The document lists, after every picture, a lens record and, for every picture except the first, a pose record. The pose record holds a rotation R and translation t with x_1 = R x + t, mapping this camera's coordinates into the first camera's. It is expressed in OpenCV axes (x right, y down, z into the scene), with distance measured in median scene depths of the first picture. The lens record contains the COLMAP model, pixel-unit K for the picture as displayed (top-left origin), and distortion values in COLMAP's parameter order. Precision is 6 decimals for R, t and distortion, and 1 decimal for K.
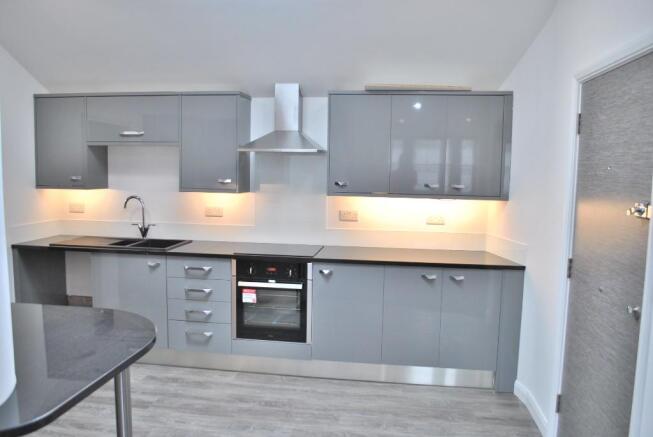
lens RADIAL K [[528.3, 0, 326.5], [0, 528.3, 218.5], [0, 0, 1]] dist [-0.088048, -0.002366]
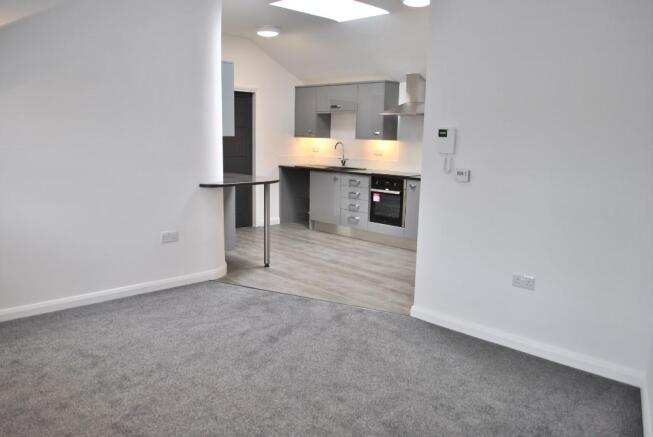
lens RADIAL K [[528.3, 0, 326.5], [0, 528.3, 218.5], [0, 0, 1]] dist [-0.088048, -0.002366]
pose [[0.794040, 0.096767, -0.600113, 0.750788], [-0.068871, 0.995212, 0.069349, 0.101145], [0.603951, -0.013735, 0.796903, -0.488319]]
